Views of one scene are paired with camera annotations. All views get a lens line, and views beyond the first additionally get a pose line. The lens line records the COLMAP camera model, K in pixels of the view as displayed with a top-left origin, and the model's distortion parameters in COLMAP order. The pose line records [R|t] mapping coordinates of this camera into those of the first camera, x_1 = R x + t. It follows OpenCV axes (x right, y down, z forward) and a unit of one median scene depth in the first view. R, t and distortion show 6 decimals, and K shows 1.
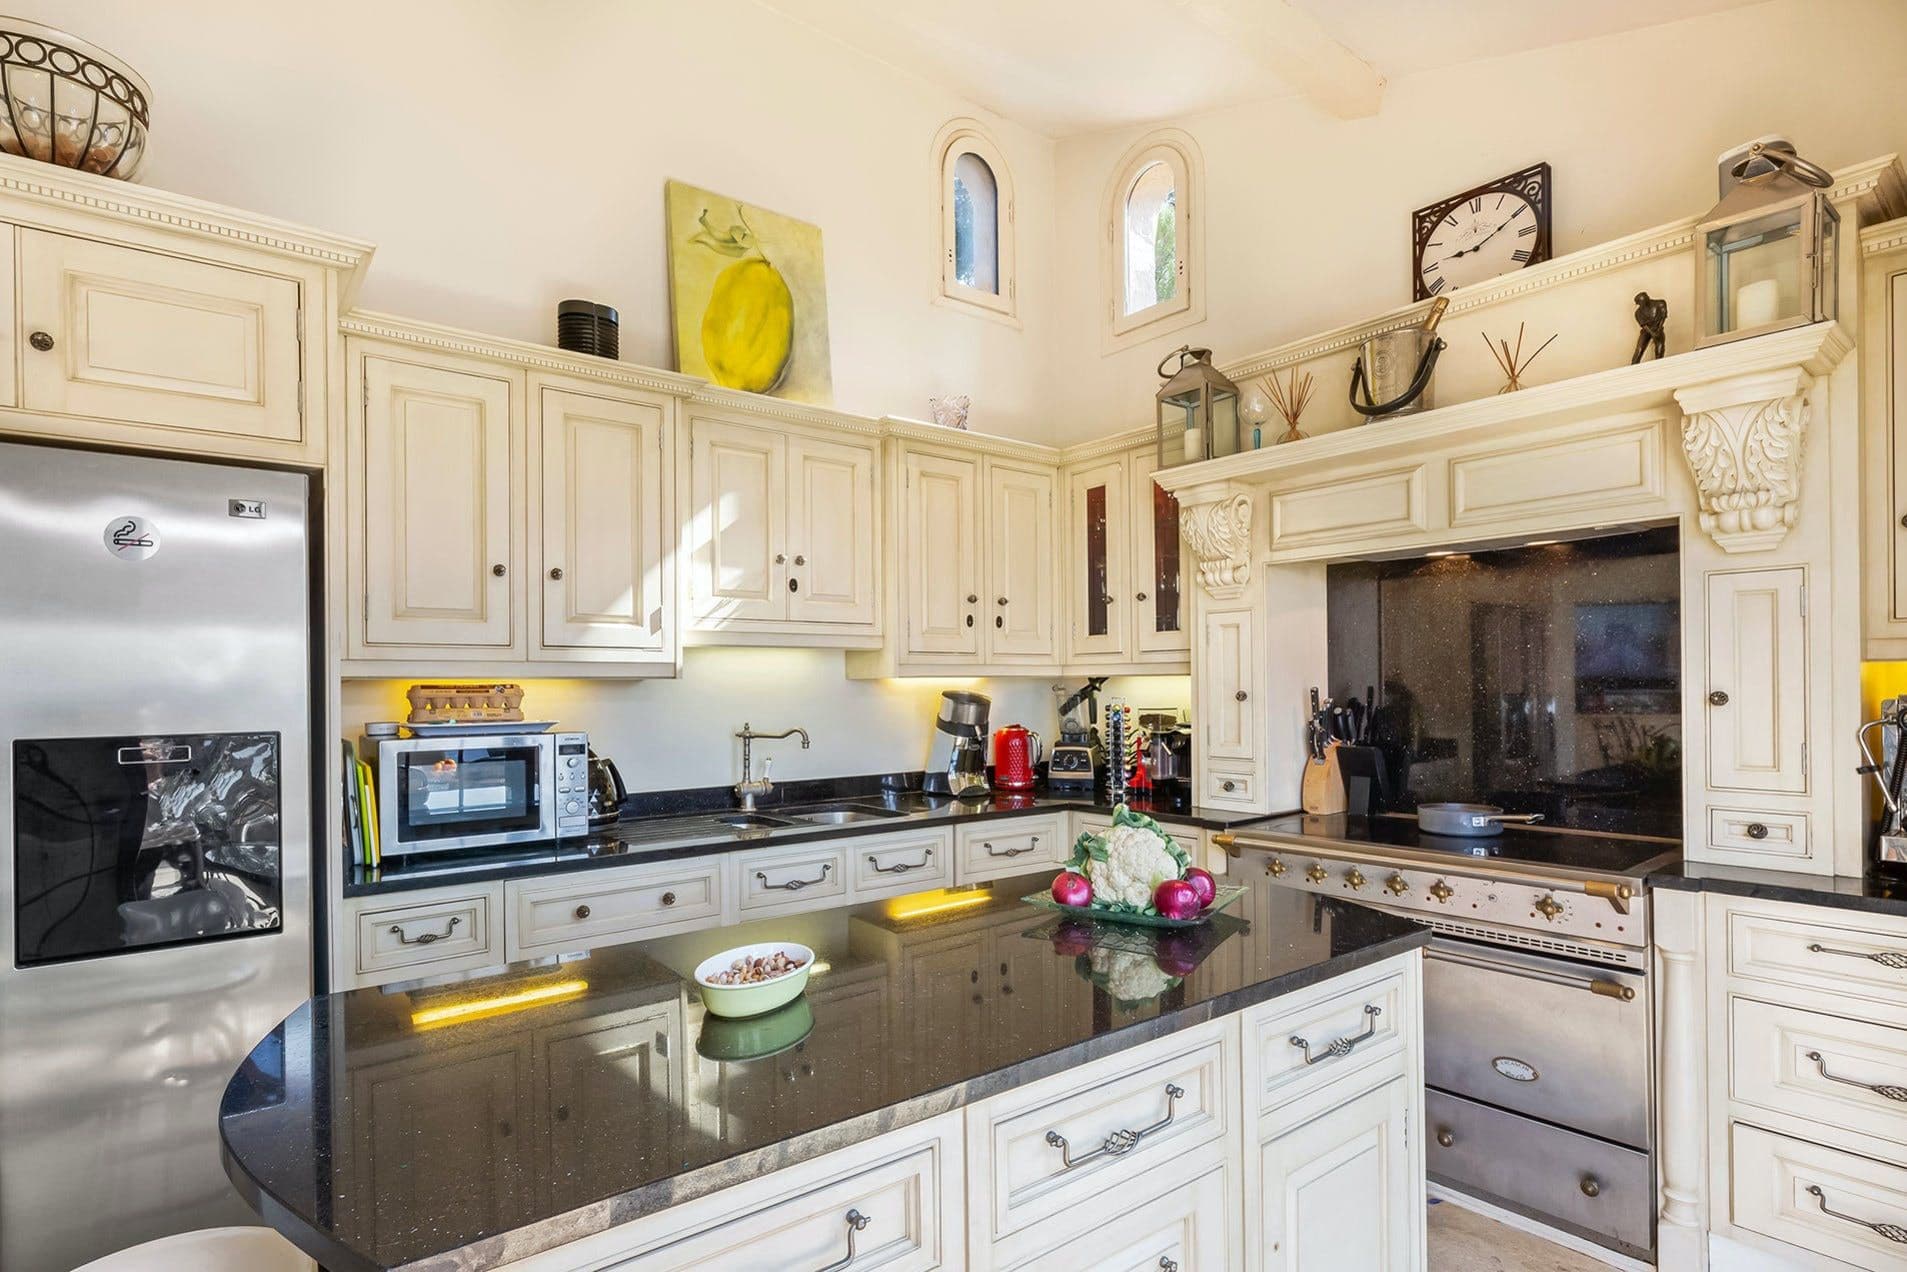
lens RADIAL K [[974.2, 0, 965.6], [0, 974.2, 682.5], [0, 0, 1]] dist [-0.001719, -0.000377]
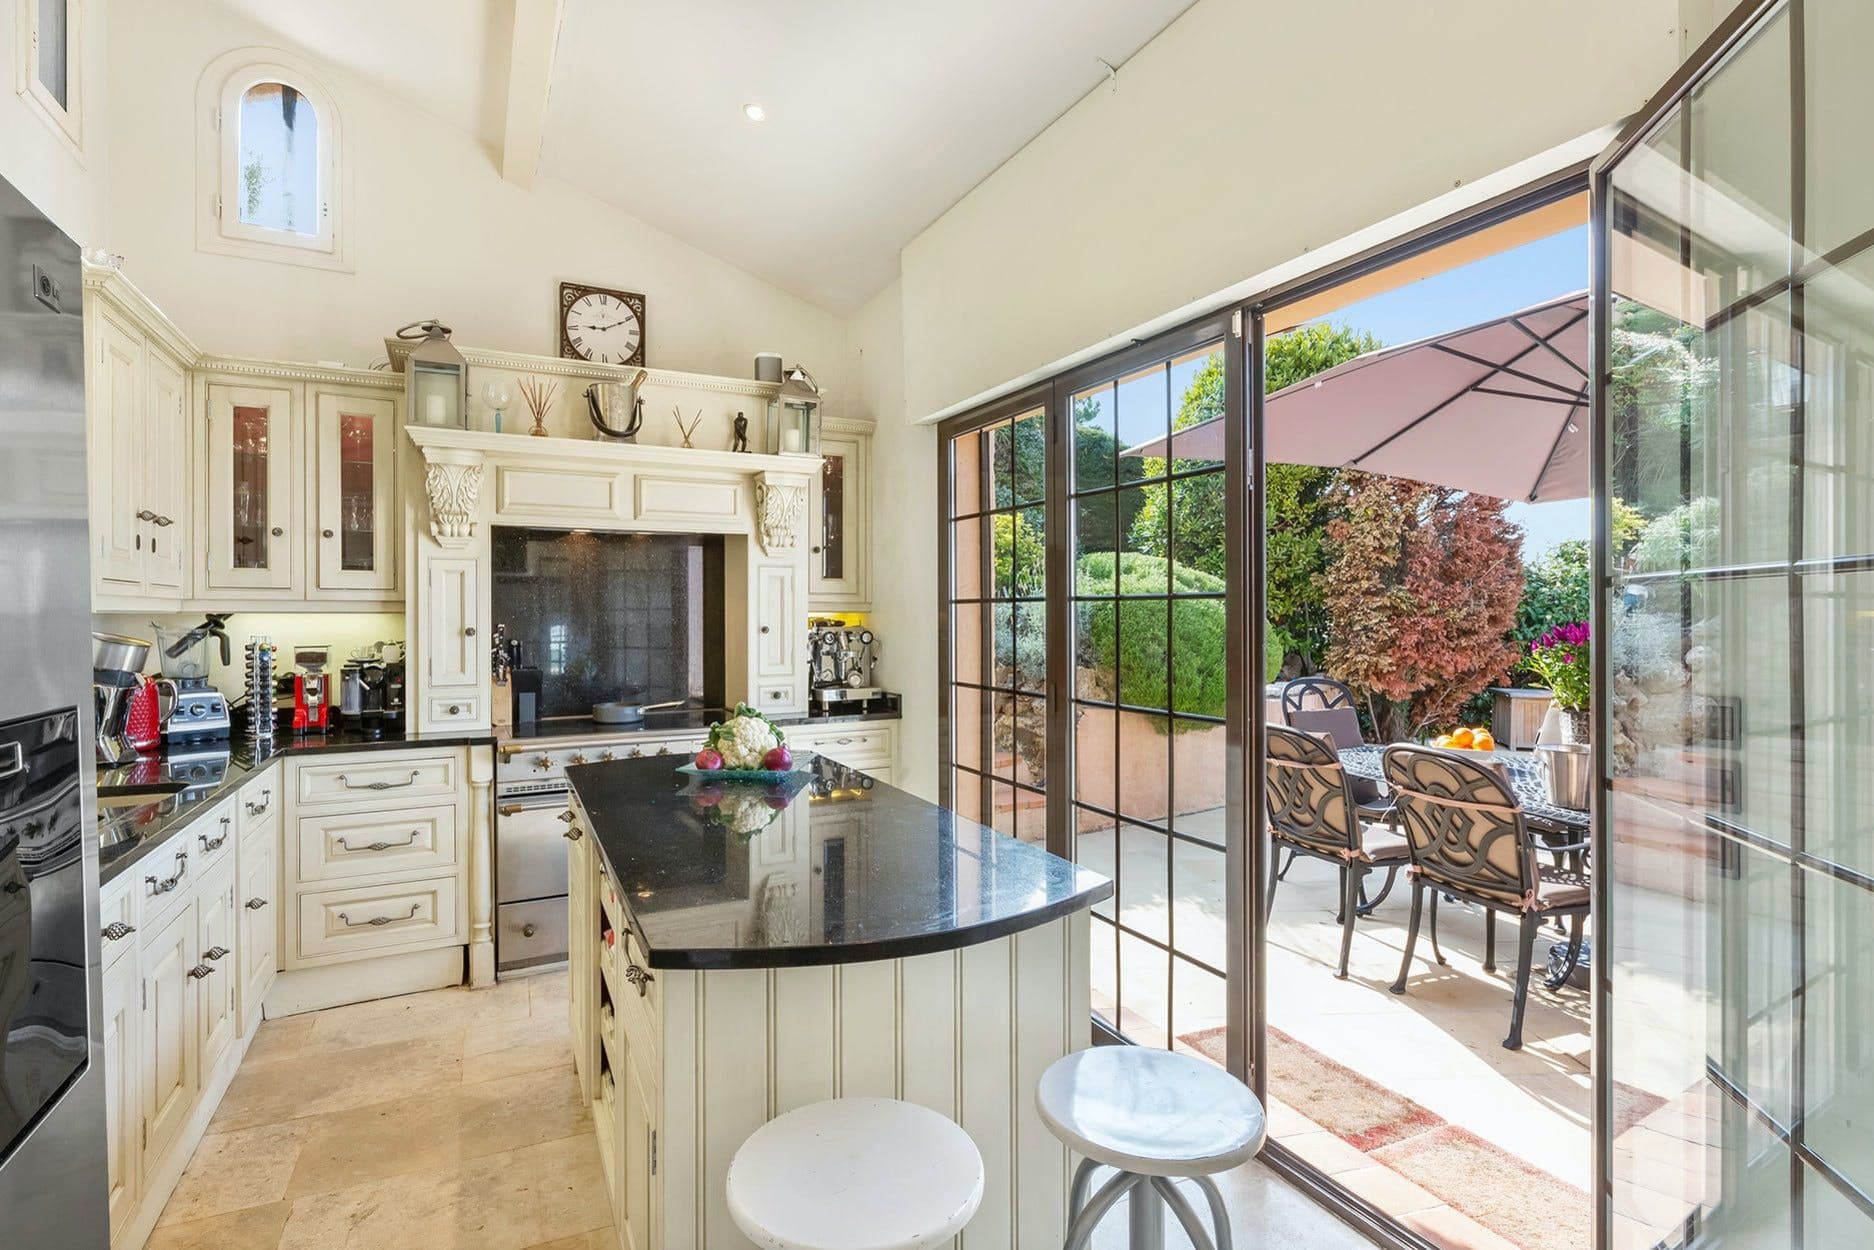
lens RADIAL K [[844.6, 0, 945.0], [0, 844.6, 618.3], [0, 0, 1]] dist [0.004222, -0.001431]
pose [[0.168305, 0.005915, 0.985717, -0.612647], [-0.005909, 0.999970, -0.004991, -0.001049], [-0.985717, -0.004984, 0.168335, 0.249909]]
